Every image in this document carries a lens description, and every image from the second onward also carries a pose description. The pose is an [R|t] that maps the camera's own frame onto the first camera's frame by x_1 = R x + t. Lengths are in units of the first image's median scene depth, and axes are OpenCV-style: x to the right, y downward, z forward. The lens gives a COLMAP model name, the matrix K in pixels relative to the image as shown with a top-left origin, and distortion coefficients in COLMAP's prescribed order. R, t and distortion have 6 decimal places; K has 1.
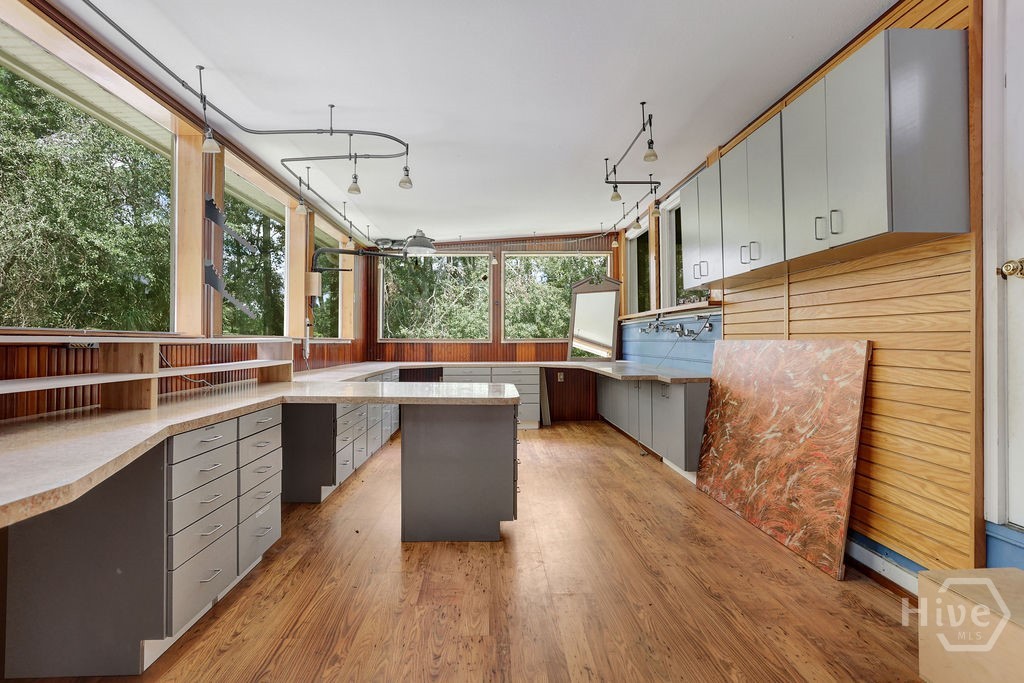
lens RADIAL K [[514.7, 0, 512.0], [0, 514.7, 341.5], [0, 0, 1]] dist [-0.059270, 0.030353]
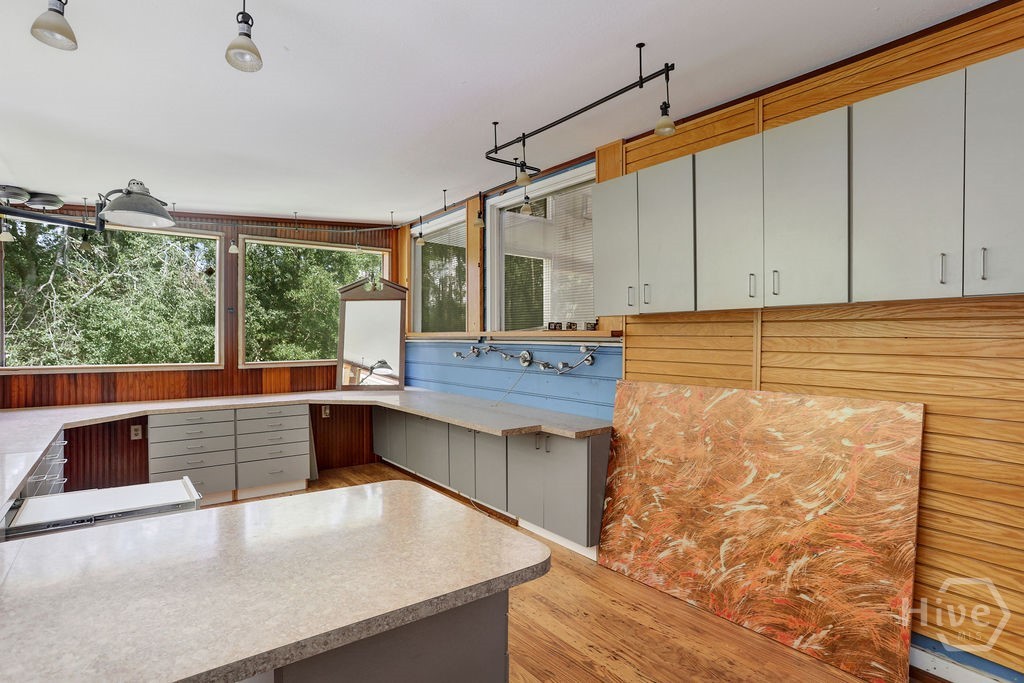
lens RADIAL K [[521.2, 0, 513.9], [0, 521.2, 349.3], [0, 0, 1]] dist [-0.060324, 0.032714]
pose [[0.817354, -0.009116, 0.576063, -0.272198], [-0.001348, 0.999842, 0.017736, -0.084552], [-0.576134, -0.015273, 0.817213, 0.550454]]
